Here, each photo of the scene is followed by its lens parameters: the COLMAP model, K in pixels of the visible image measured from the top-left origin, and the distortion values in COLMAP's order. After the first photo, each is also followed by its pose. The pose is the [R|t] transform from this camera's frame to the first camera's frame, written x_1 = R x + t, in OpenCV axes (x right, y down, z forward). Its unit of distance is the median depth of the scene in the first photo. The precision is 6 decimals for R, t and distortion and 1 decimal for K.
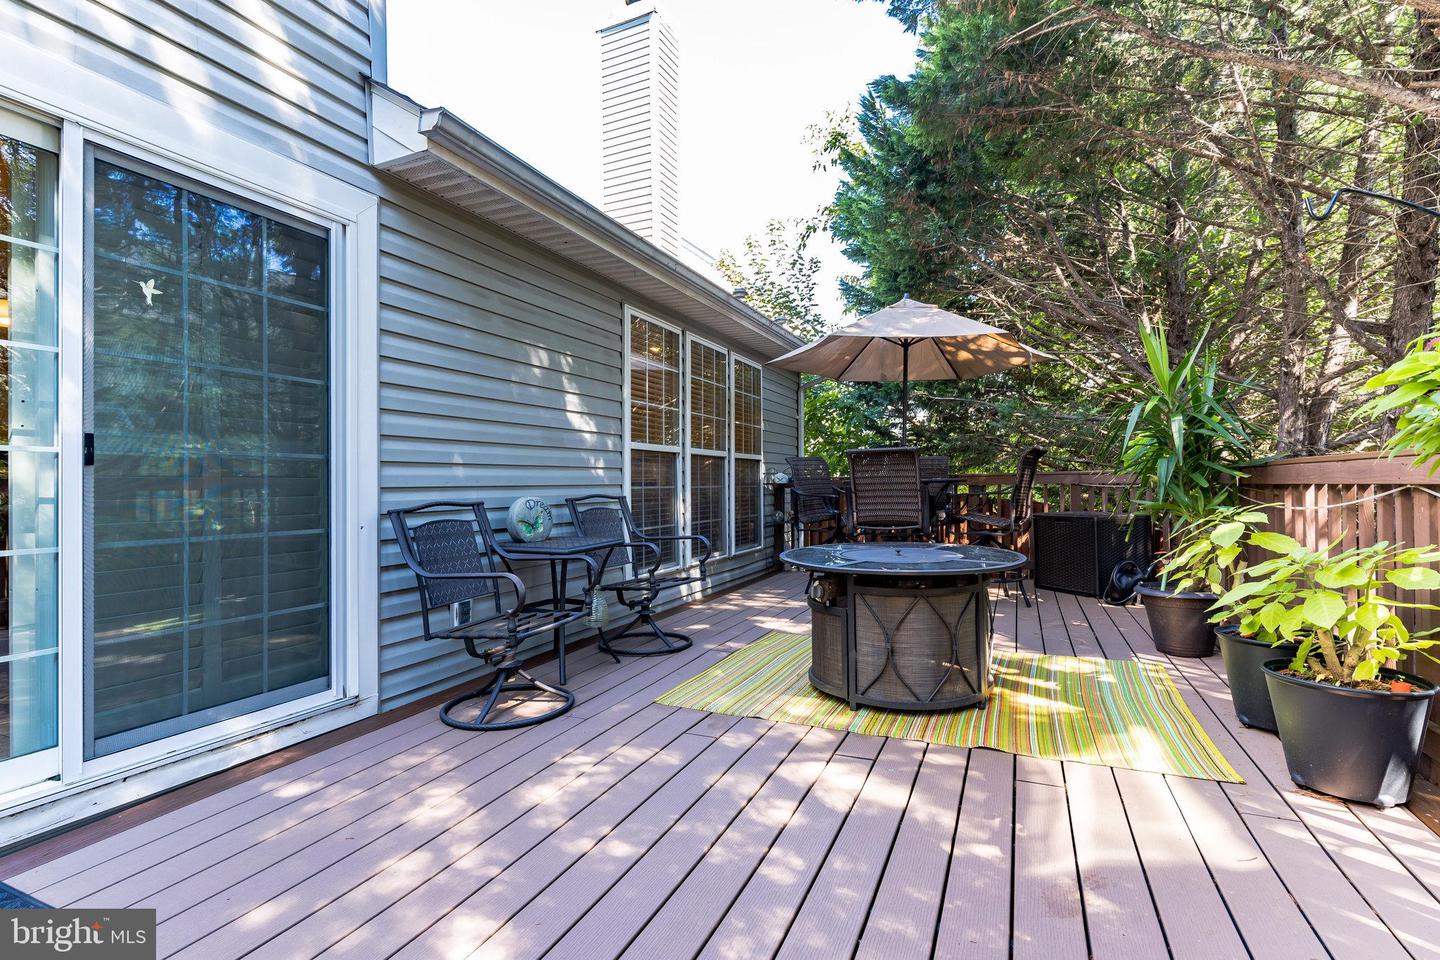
lens RADIAL K [[695.6, 0, 709.8], [0, 695.6, 479.1], [0, 0, 1]] dist [0.001876, -0.001098]
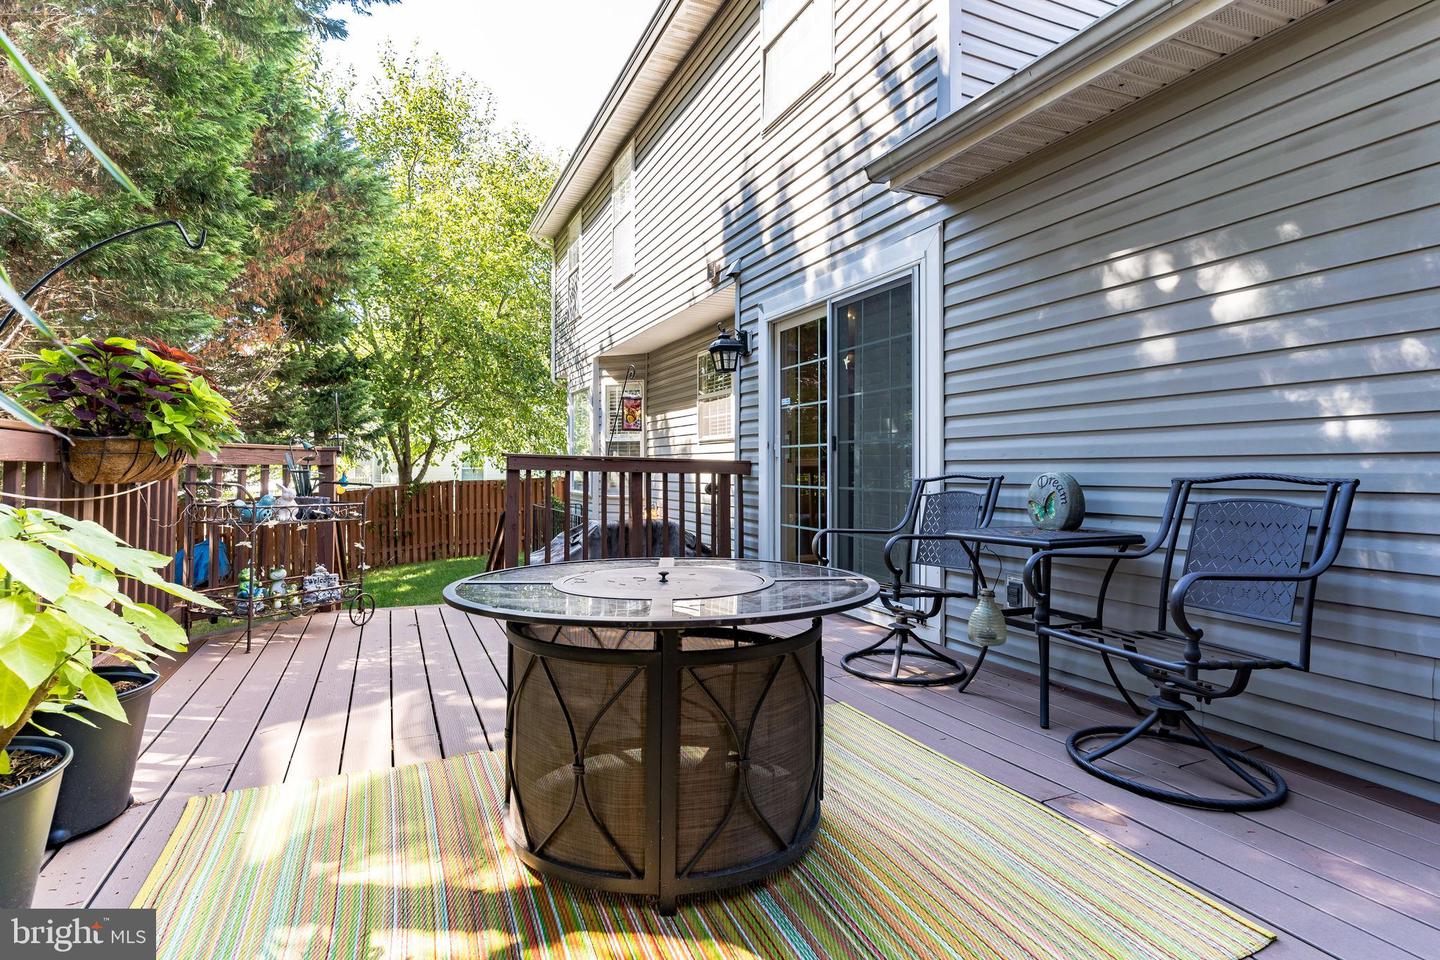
lens RADIAL K [[695.6, 0, 711.4], [0, 695.6, 472.1], [0, 0, 1]] dist [0.001876, -0.001098]
pose [[-0.656555, 0.014363, -0.754141, 0.824456], [0.010763, 0.999895, 0.009673, 0.019056], [0.754201, -0.001766, -0.656641, 1.723569]]
